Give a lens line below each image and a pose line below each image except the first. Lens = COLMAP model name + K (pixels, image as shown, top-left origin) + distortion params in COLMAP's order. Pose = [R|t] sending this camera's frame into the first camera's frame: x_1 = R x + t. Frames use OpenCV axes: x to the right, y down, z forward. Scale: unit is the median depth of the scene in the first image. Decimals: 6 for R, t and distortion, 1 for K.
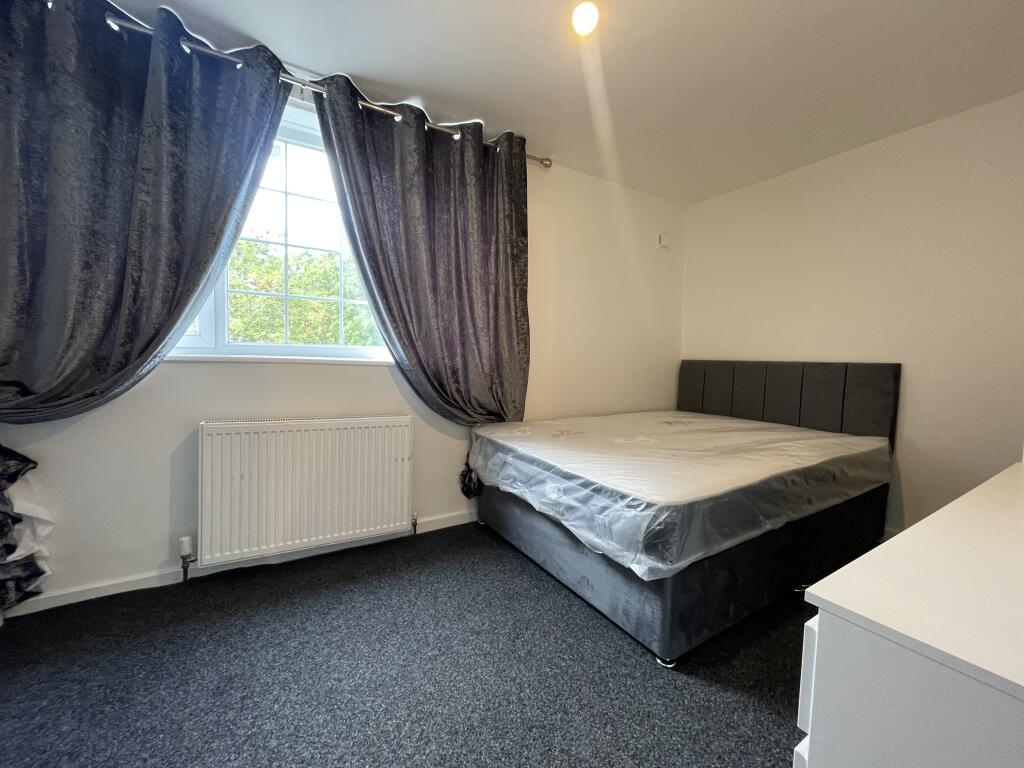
lens RADIAL K [[409.9, 0, 512.0], [0, 409.9, 384.0], [0, 0, 1]] dist [0.000198, 0.000088]
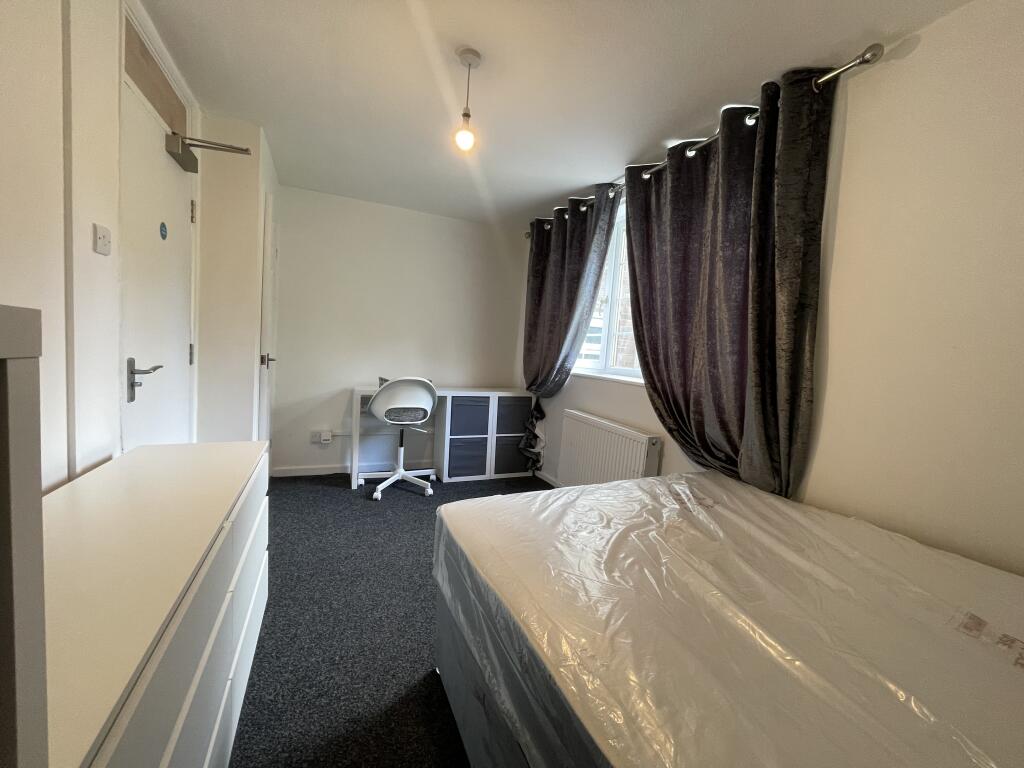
lens RADIAL K [[411.9, 0, 512.0], [0, 411.9, 384.0], [0, 0, 1]] dist [-0.000836, -0.000099]
pose [[-0.130140, 0.048061, -0.990330, 1.187228], [-0.121796, 0.990485, 0.064074, -0.114026], [0.983986, 0.128957, -0.123048, 1.053422]]
